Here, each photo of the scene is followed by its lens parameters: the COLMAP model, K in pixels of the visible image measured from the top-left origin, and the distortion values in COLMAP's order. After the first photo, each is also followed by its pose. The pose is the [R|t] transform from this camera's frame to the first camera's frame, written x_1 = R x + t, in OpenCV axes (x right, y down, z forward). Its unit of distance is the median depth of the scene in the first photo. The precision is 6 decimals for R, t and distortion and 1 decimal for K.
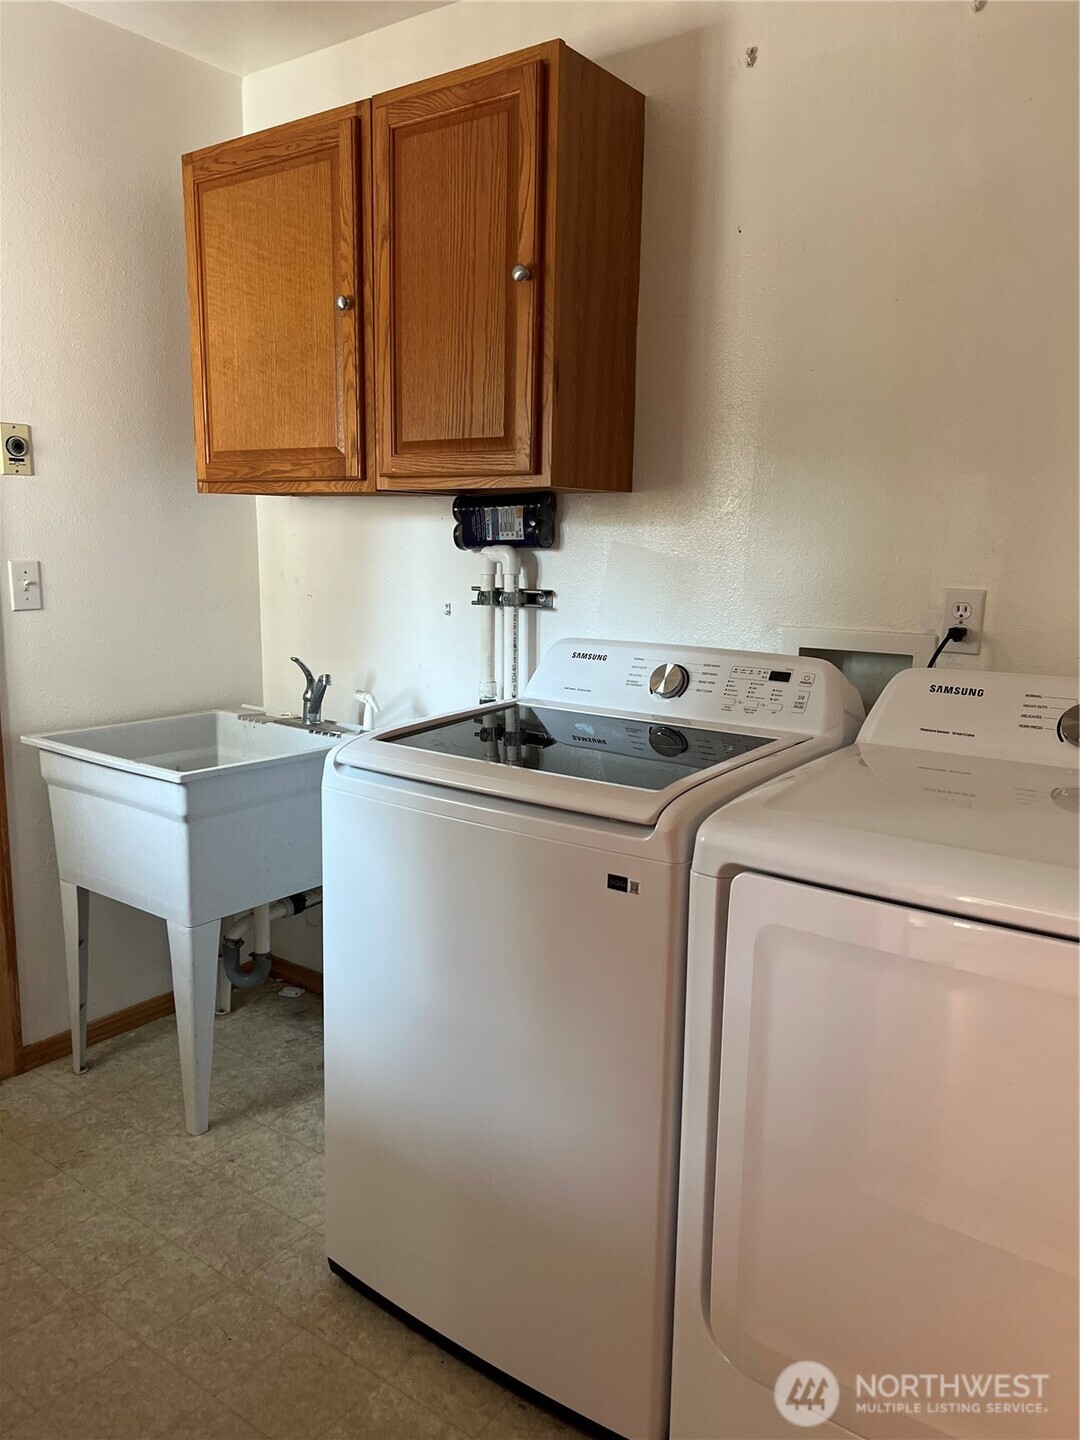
lens RADIAL K [[1082.3, 0, 535.9], [0, 1082.3, 718.9], [0, 0, 1]] dist [0.059209, -0.061245]
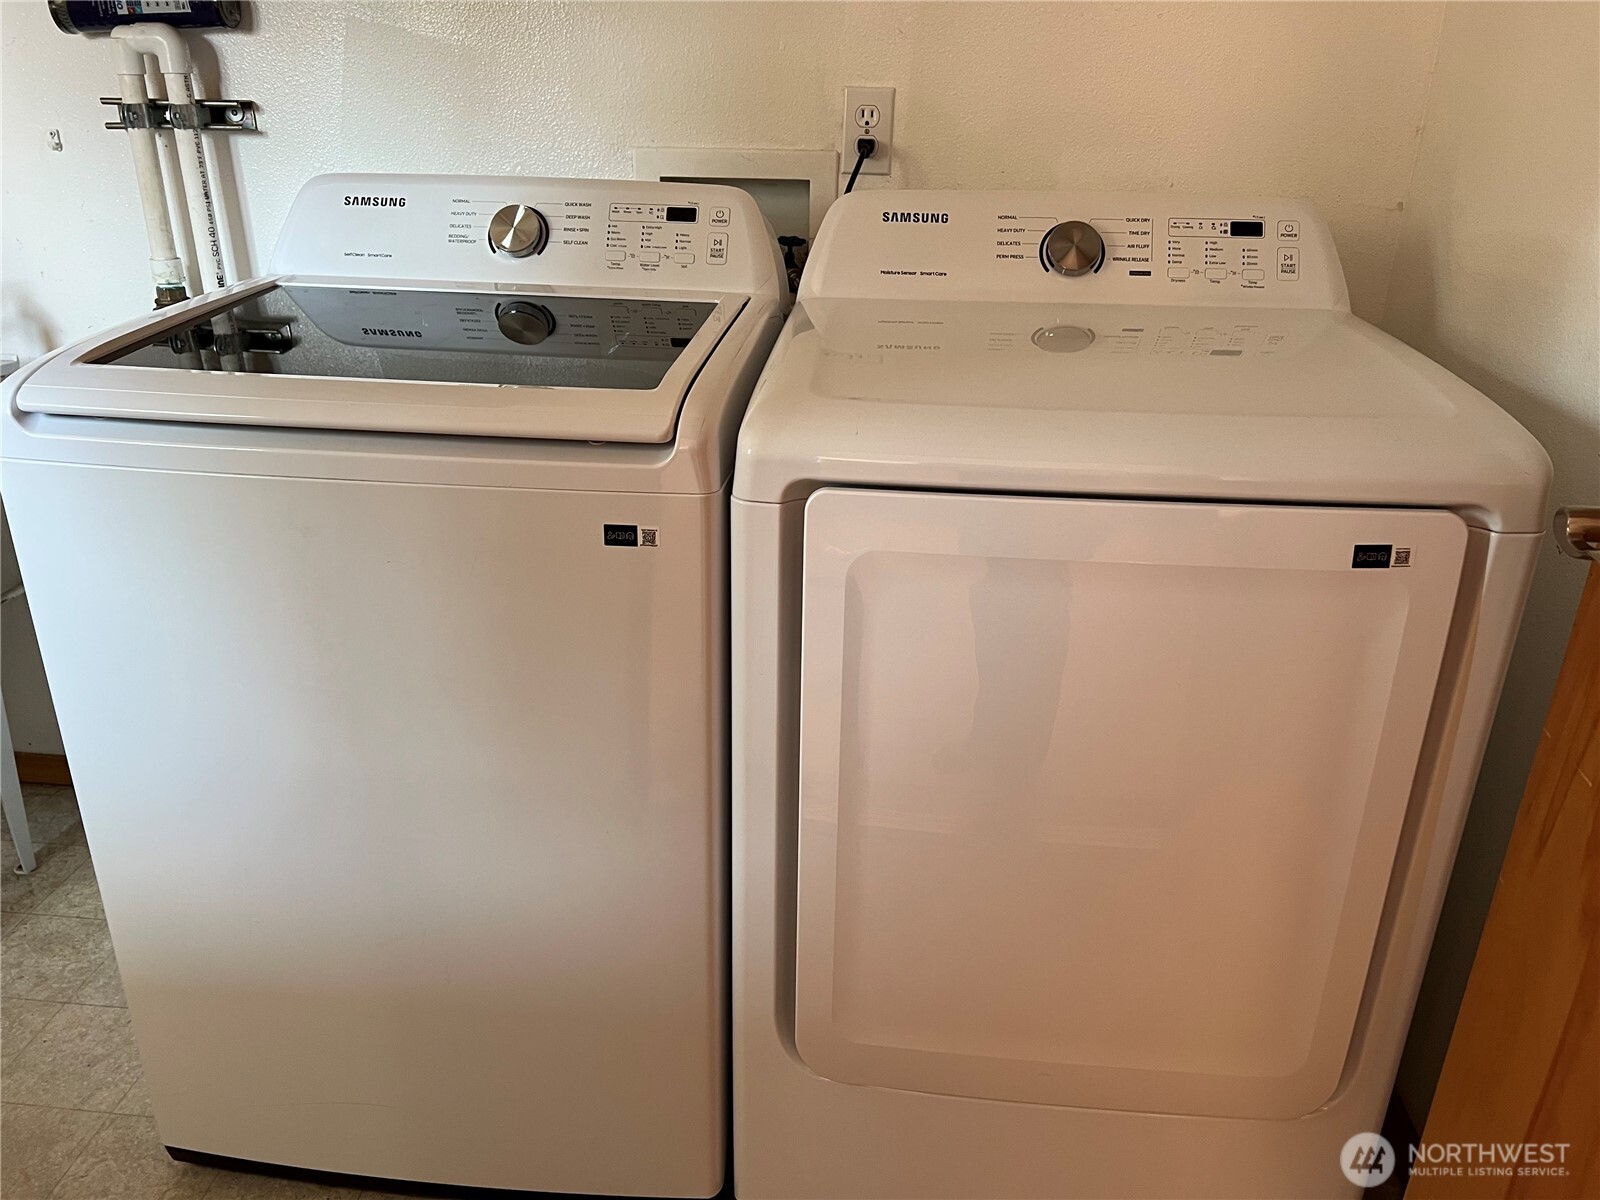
lens RADIAL K [[1202.6, 0, 809.9], [0, 1202.6, 596.5], [0, 0, 1]] dist [0.059209, -0.061245]
pose [[0.855823, -0.204445, 0.475153, -0.133554], [0.083790, 0.961239, 0.262677, 0.001217], [-0.510438, -0.184992, 0.839780, 0.220084]]
